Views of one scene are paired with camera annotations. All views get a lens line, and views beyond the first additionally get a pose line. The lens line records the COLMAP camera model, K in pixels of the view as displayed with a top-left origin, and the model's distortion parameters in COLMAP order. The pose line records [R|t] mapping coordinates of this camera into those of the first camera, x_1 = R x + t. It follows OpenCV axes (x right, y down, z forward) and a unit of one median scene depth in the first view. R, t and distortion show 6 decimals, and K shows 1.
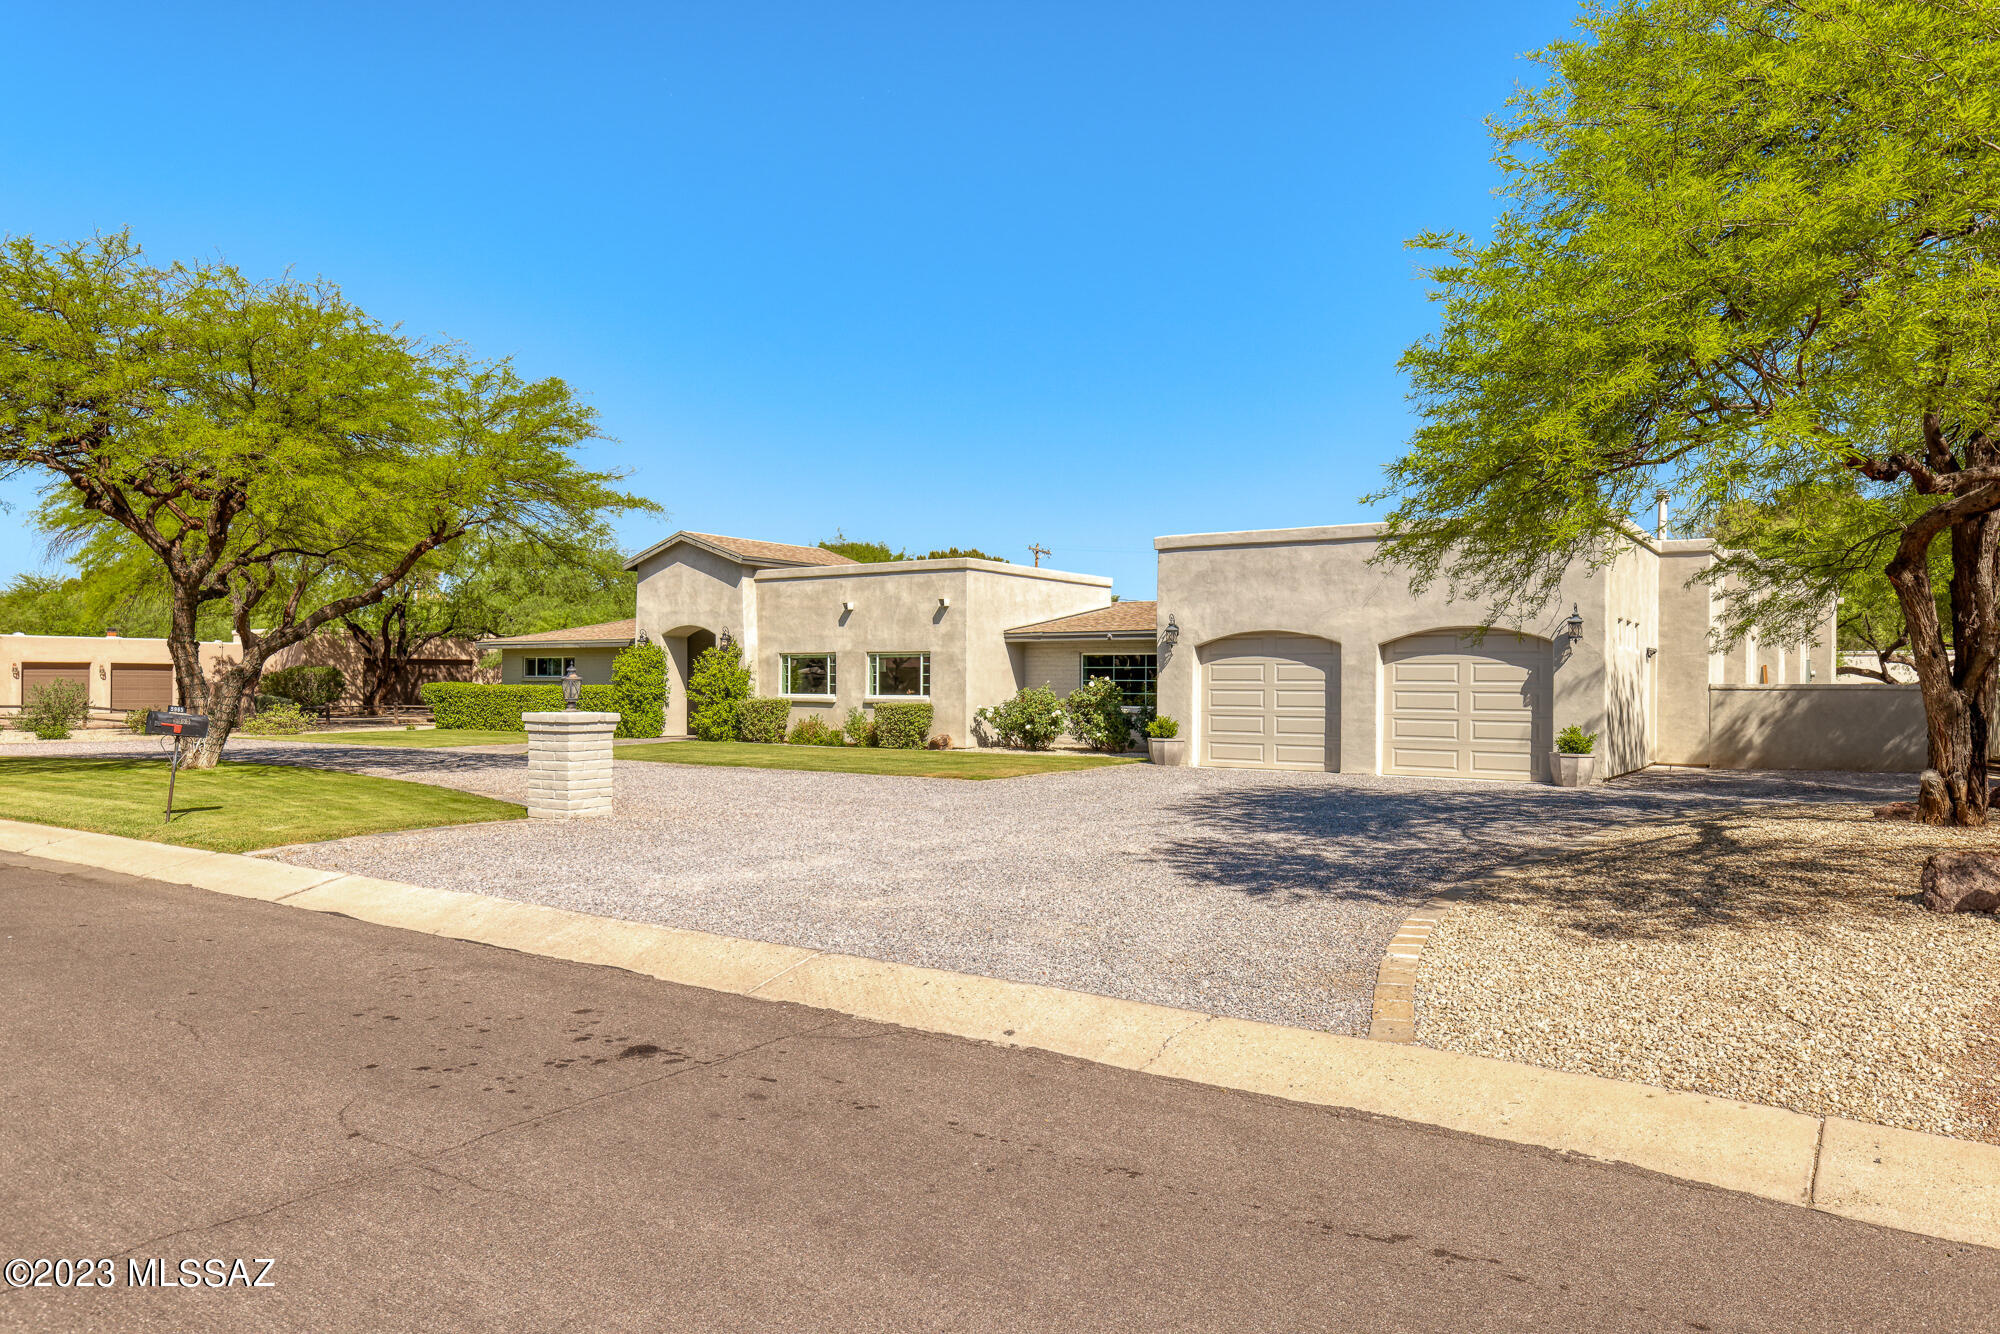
lens RADIAL K [[1336.7, 0, 1010.6], [0, 1336.7, 670.7], [0, 0, 1]] dist [0.004506, 0.000044]
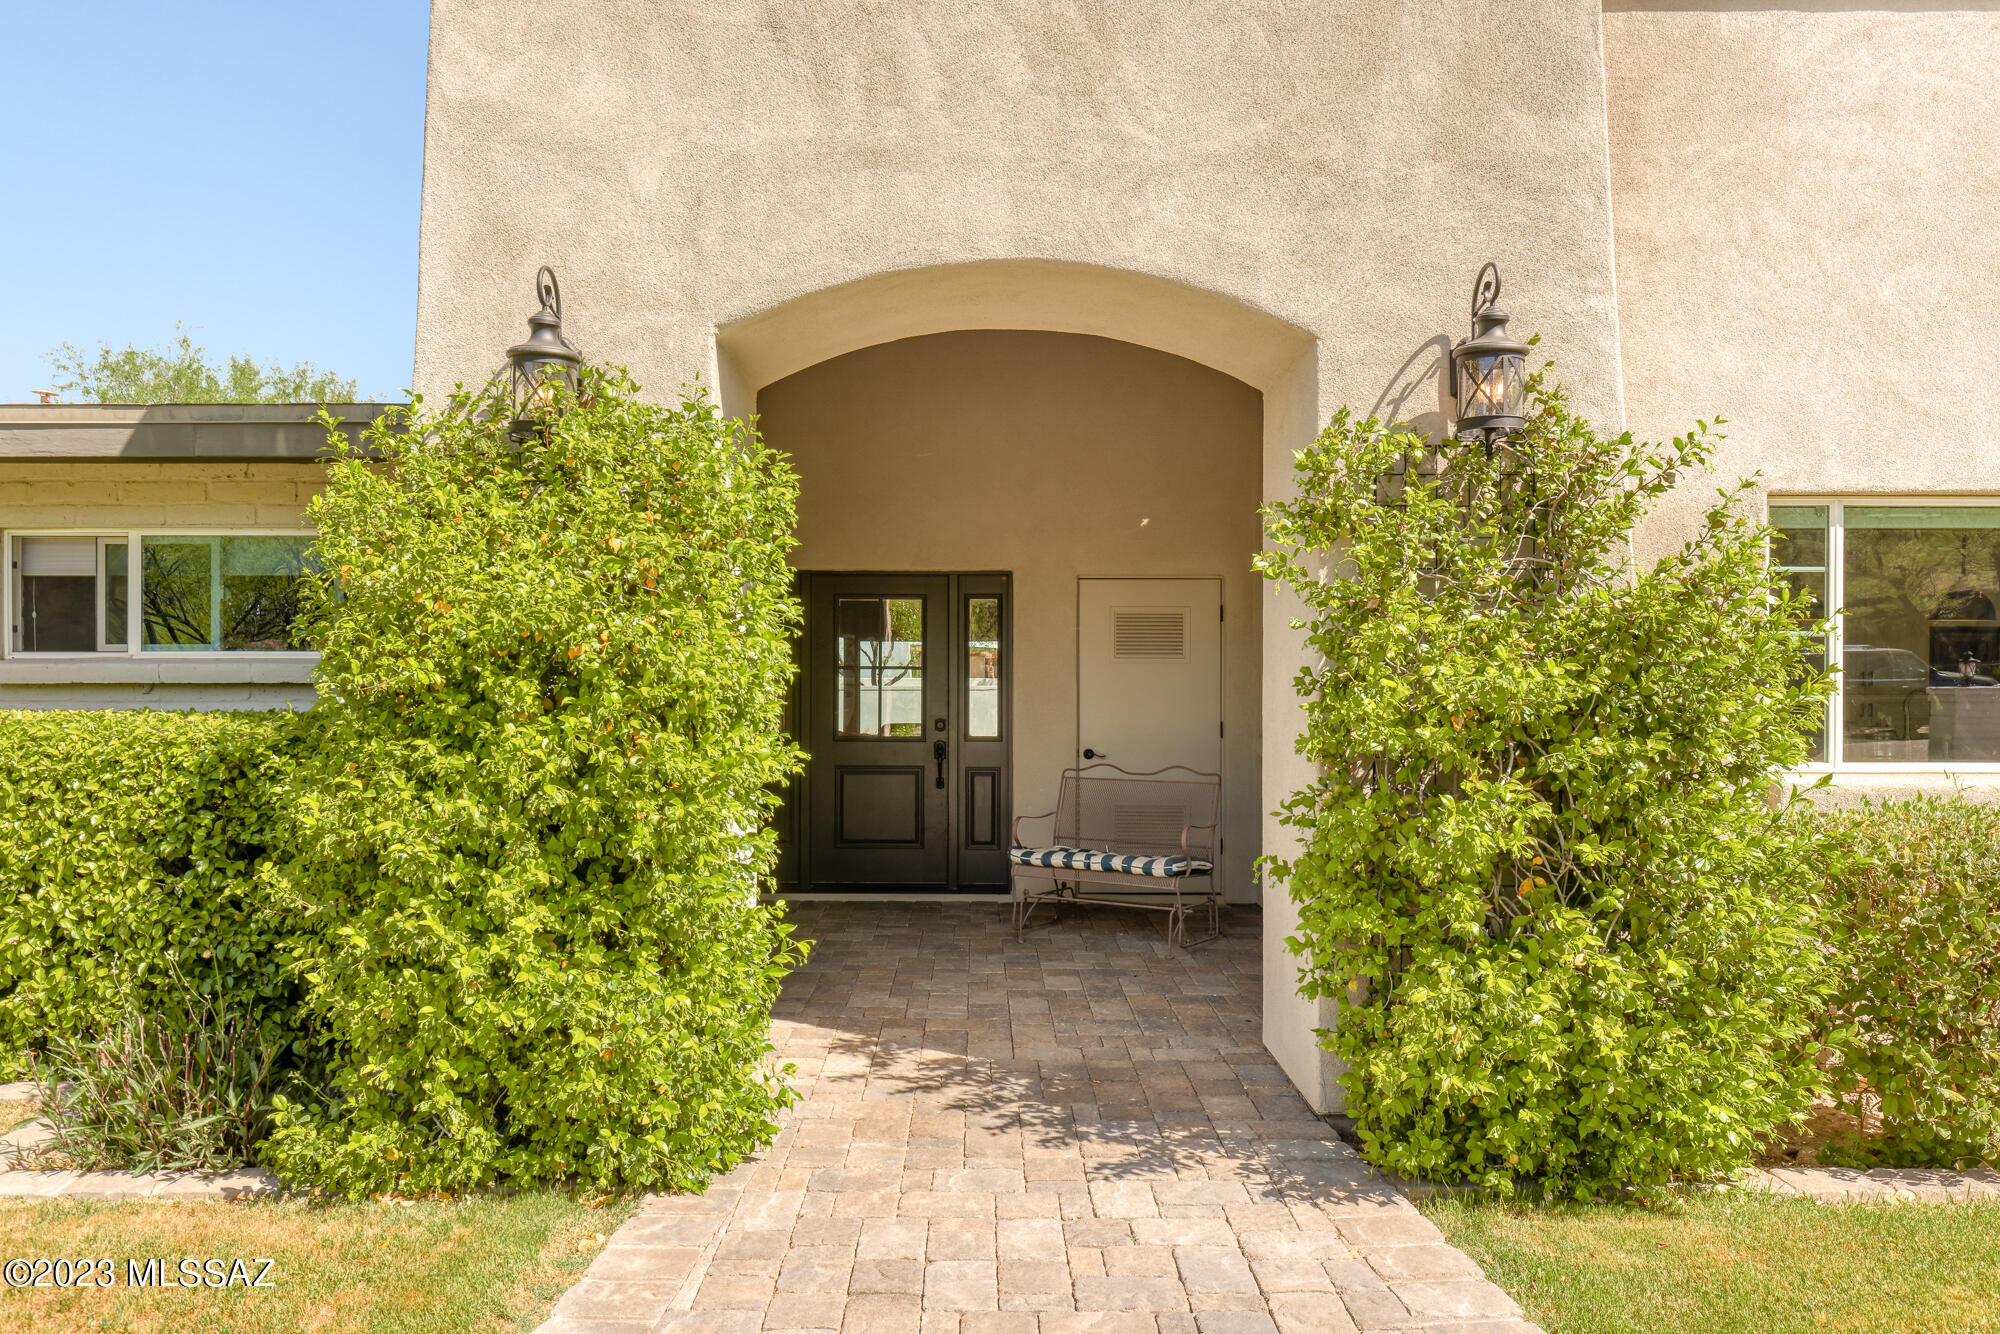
lens RADIAL K [[1358.0, 0, 991.2], [0, 1358.0, 671.6], [0, 0, 1]] dist [0.005551, -0.002203]
pose [[0.828793, -0.000953, 0.559554, -0.369687], [-0.001658, 0.999990, 0.004159, 0.007336], [-0.559552, -0.004375, 0.828784, 1.034719]]
